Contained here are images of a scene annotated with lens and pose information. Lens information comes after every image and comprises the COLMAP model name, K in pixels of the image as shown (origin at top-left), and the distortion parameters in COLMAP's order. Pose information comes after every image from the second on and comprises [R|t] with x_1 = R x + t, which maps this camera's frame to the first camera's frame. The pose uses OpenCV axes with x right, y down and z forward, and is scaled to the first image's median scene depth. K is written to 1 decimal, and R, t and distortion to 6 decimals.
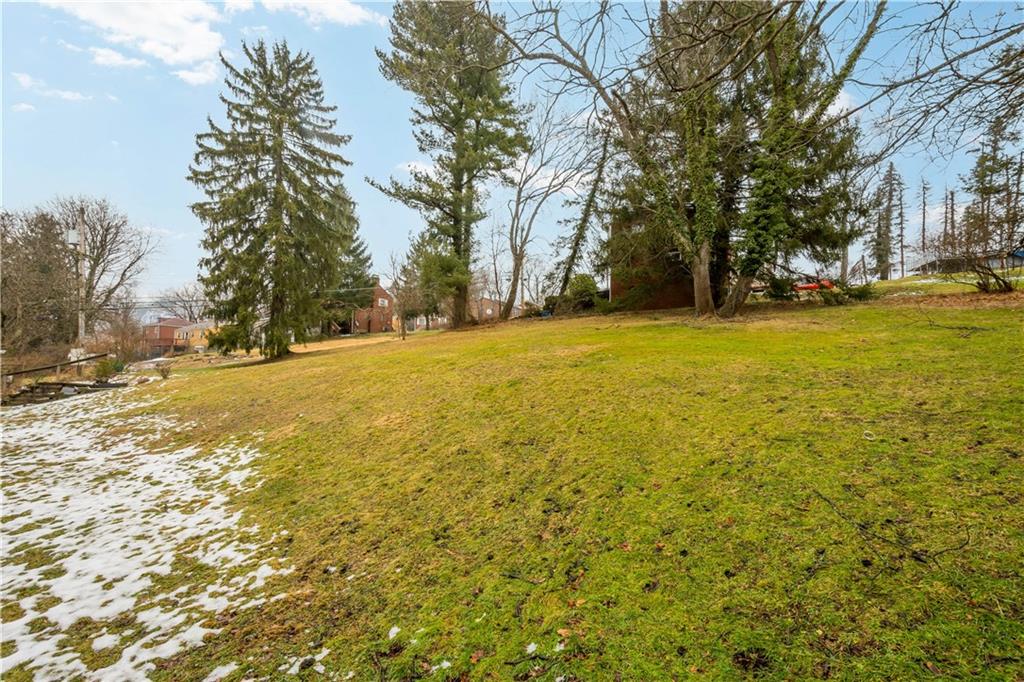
lens RADIAL K [[442.5, 0, 512.0], [0, 442.5, 341.0], [0, 0, 1]] dist [0.000225, -0.000002]
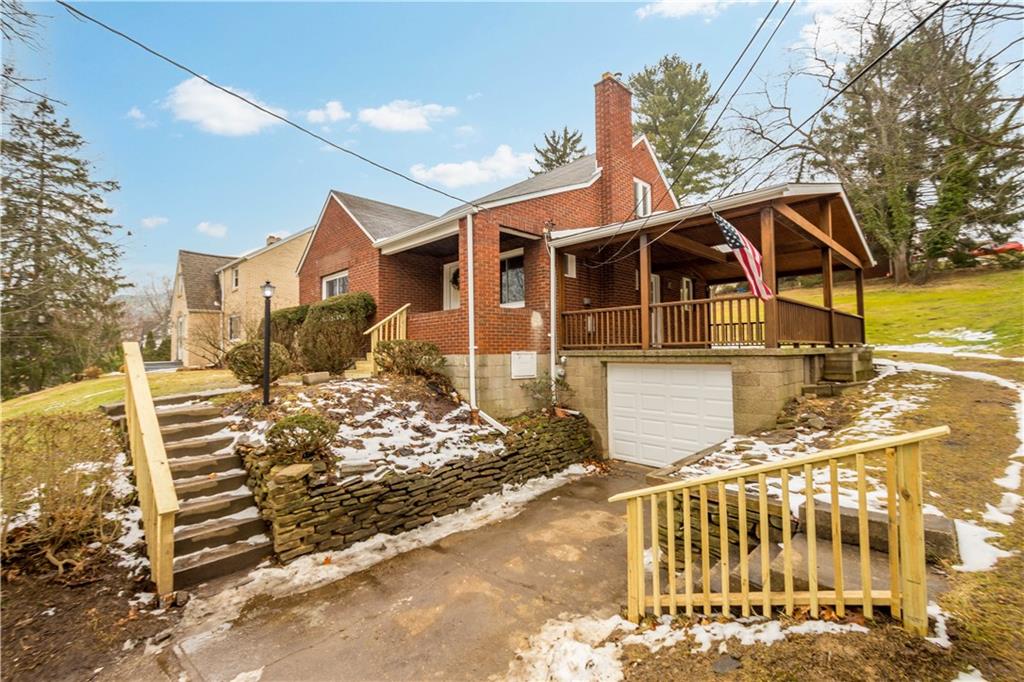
lens RADIAL K [[453.2, 0, 512.0], [0, 453.2, 341.0], [0, 0, 1]] dist [-0.001290, -0.000221]
pose [[0.968379, -0.046066, -0.245195, -0.591610], [0.054114, 0.998191, 0.026181, 0.030191], [0.243545, -0.038622, 0.969120, -1.030518]]
